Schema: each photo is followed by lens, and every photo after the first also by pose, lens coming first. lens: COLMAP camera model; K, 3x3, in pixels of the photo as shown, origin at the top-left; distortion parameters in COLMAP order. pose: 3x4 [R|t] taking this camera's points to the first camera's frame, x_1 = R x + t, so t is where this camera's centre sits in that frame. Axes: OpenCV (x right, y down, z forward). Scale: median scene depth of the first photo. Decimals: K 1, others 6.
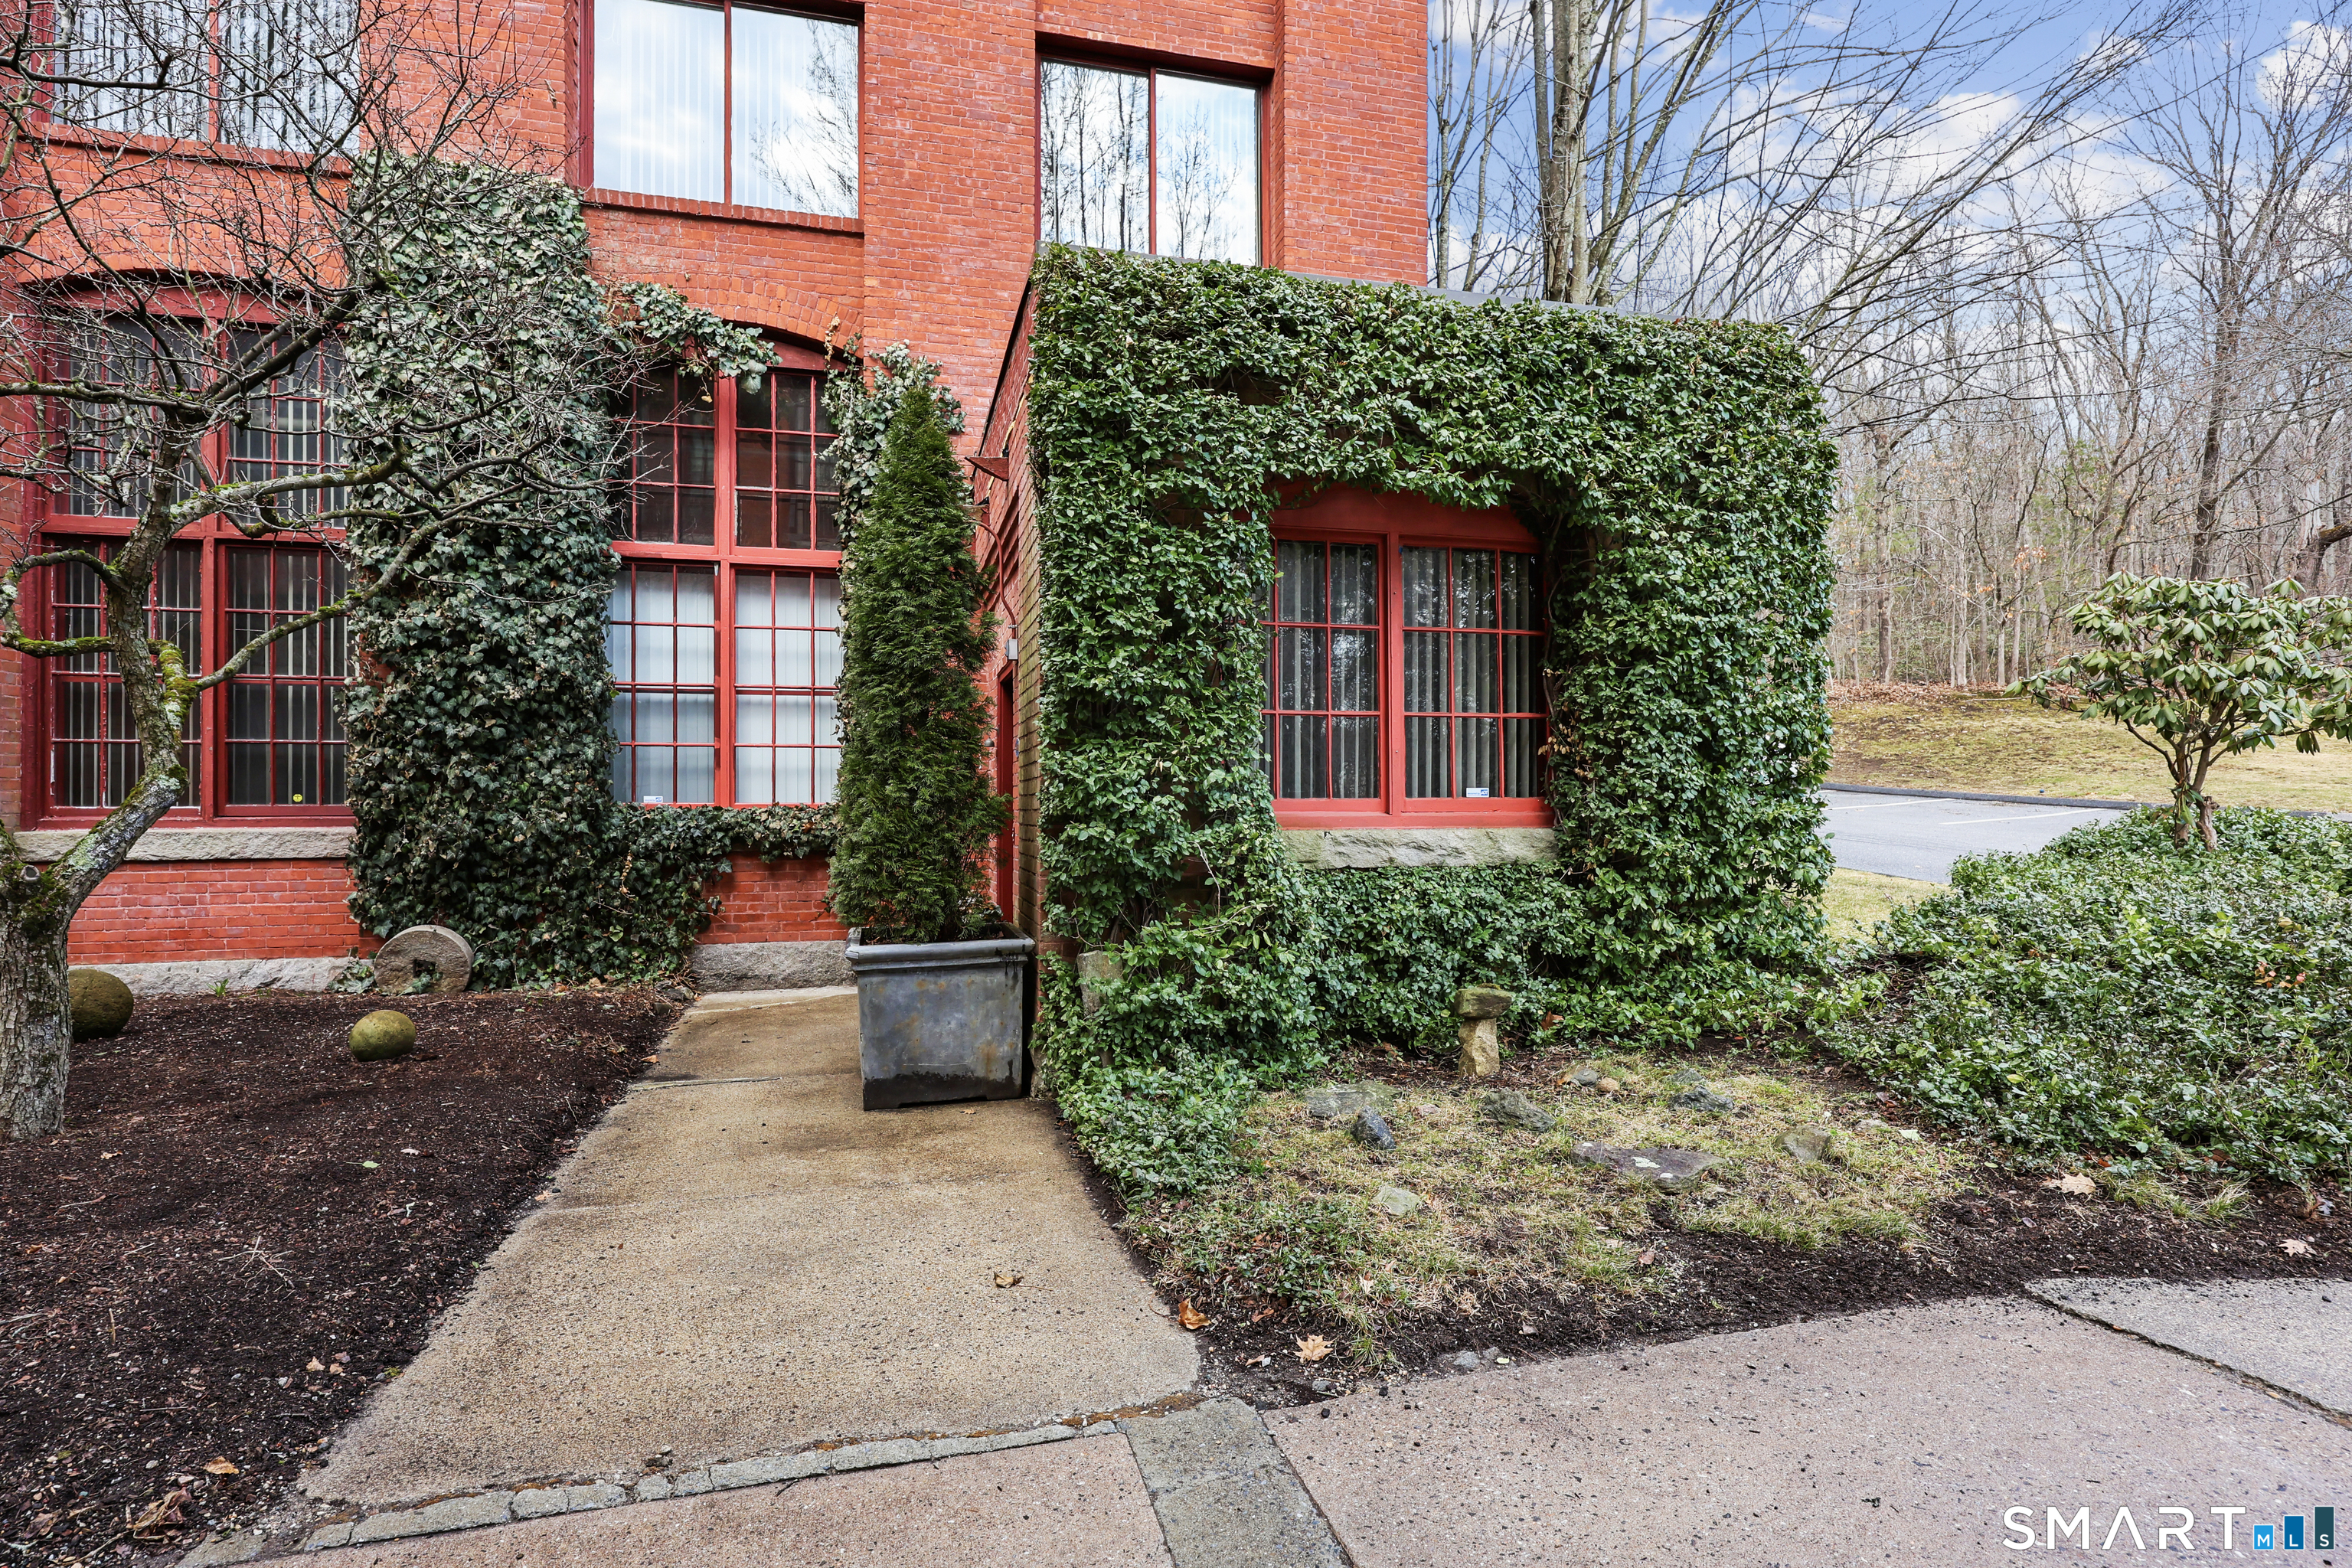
lens RADIAL K [[1192.7, 0, 1176.1], [0, 1192.7, 795.0], [0, 0, 1]] dist [-0.004000, 0.000259]
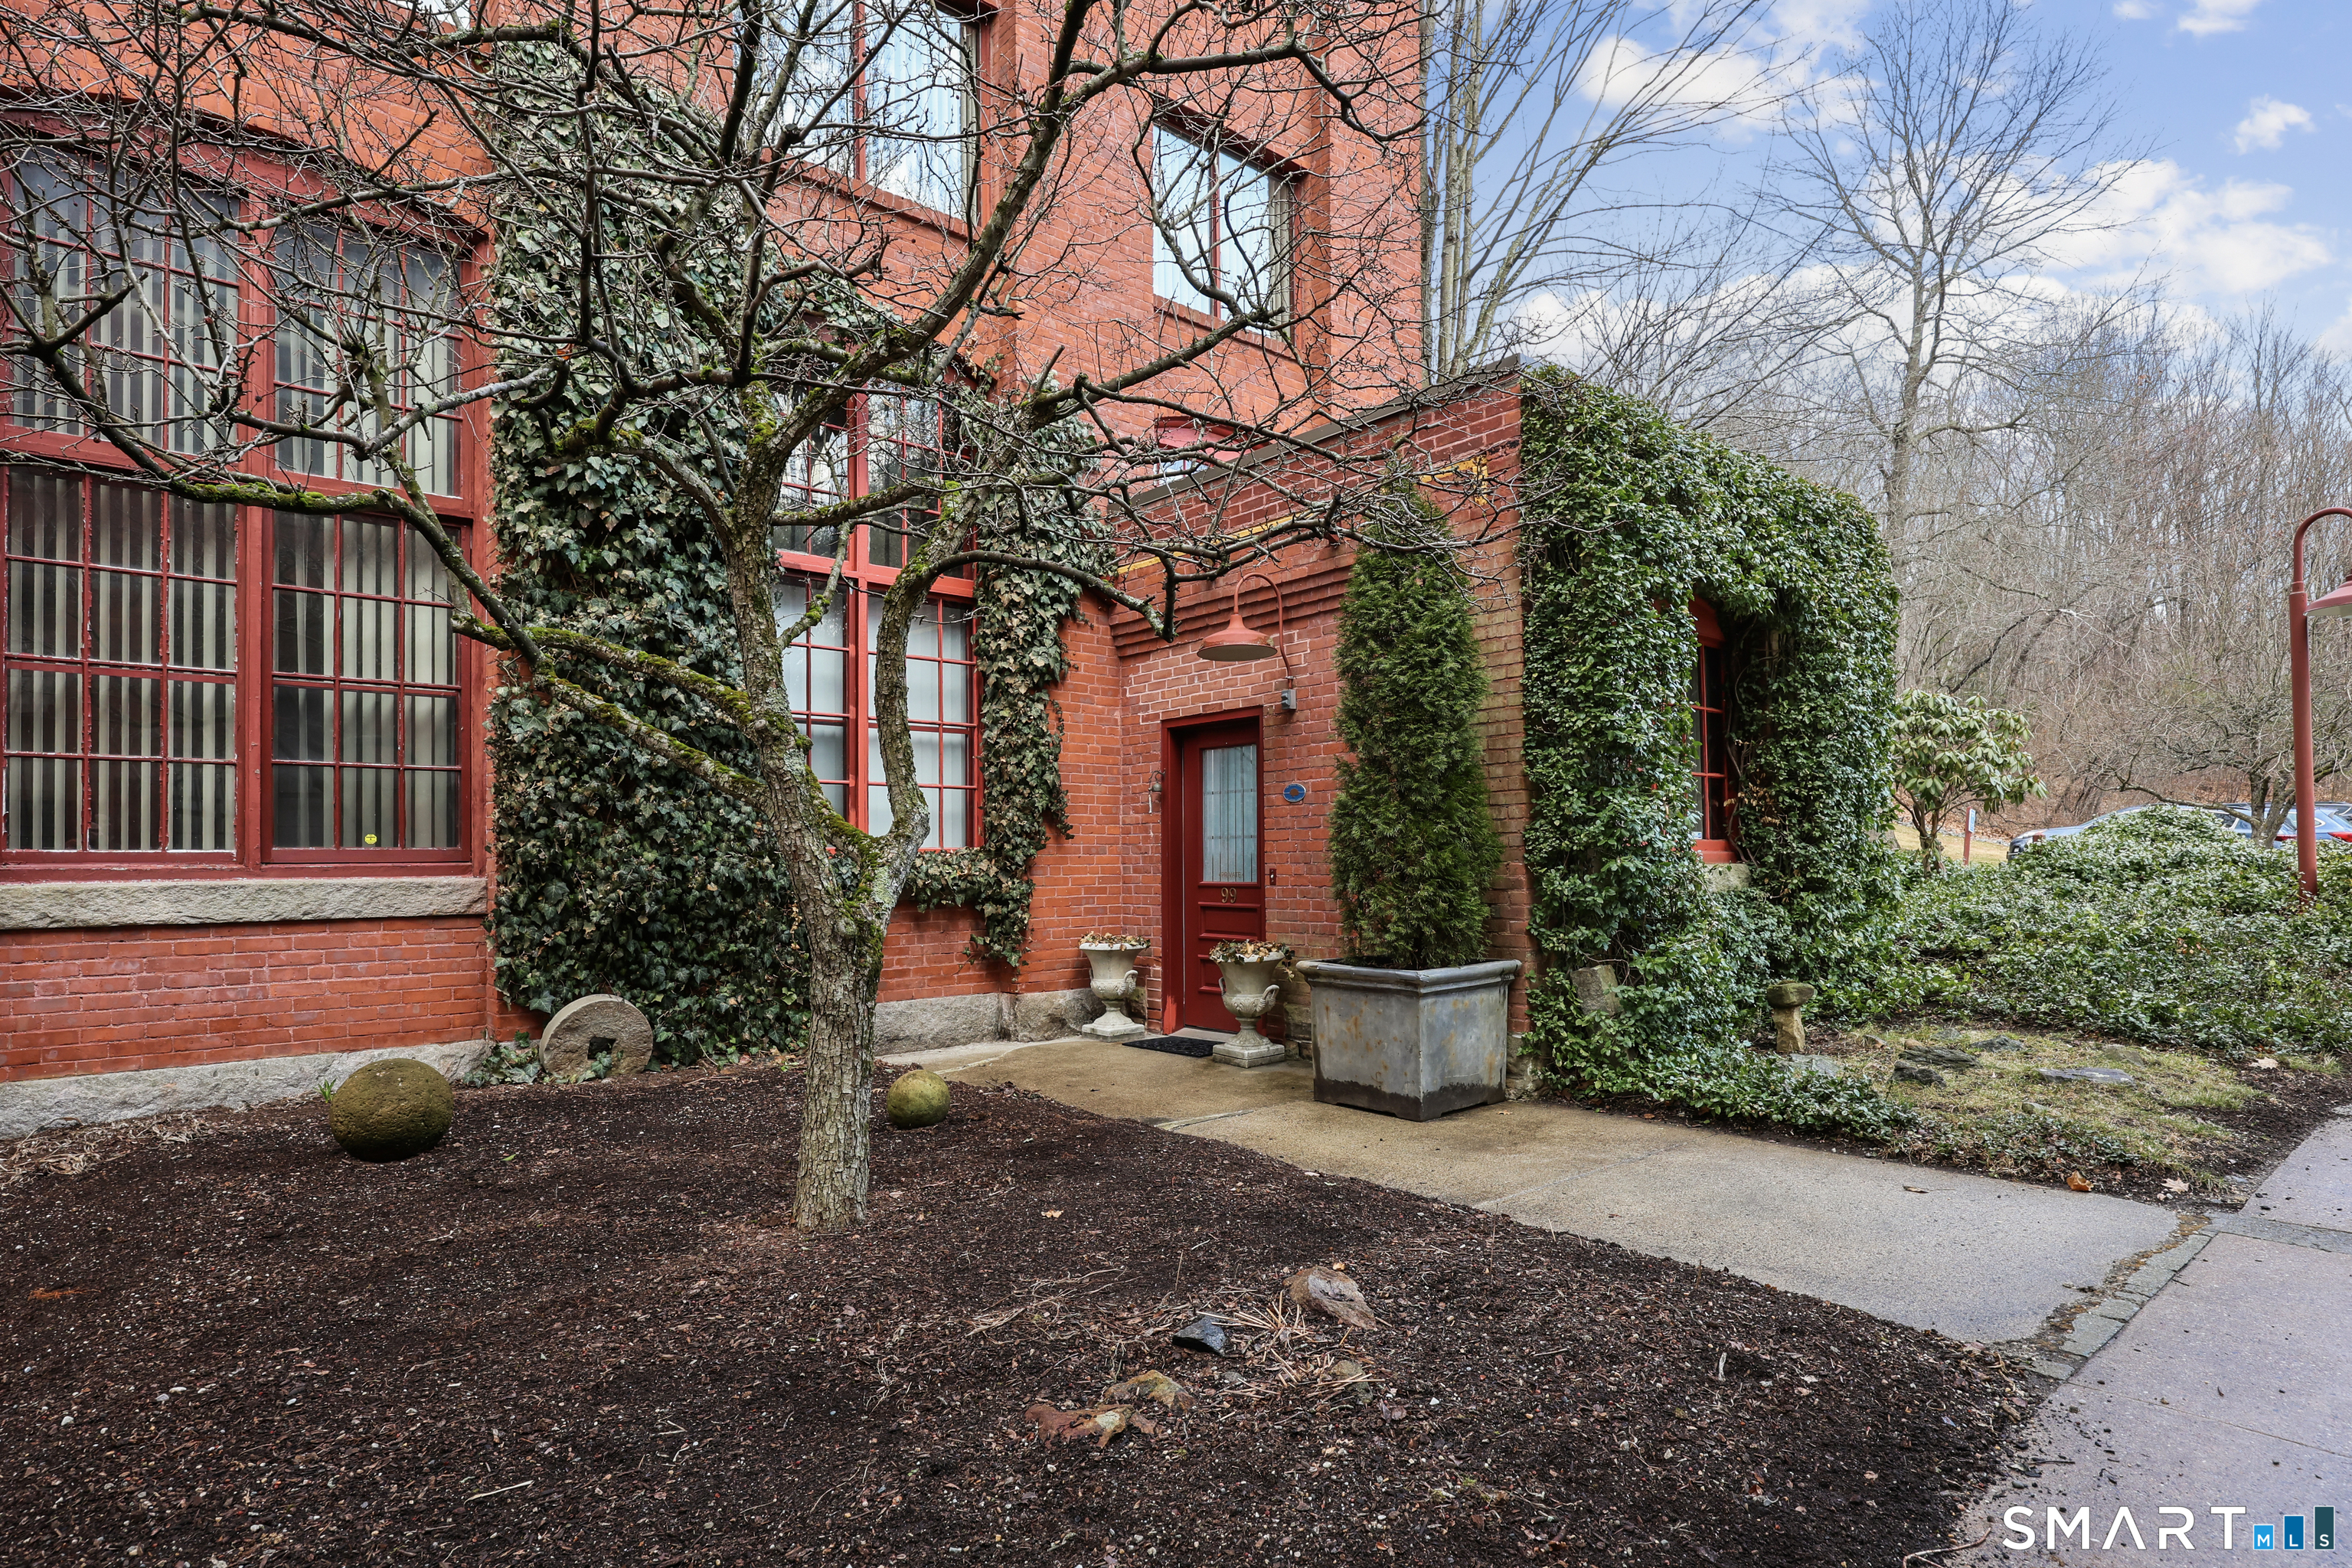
lens RADIAL K [[1258.3, 0, 1202.2], [0, 1258.3, 831.8], [0, 0, 1]] dist [0.002045, -0.000080]
pose [[0.893189, 0.006462, 0.449635, -0.651318], [0.001285, 0.999856, -0.016924, 0.012726], [-0.449679, 0.015694, 0.893052, 0.040058]]
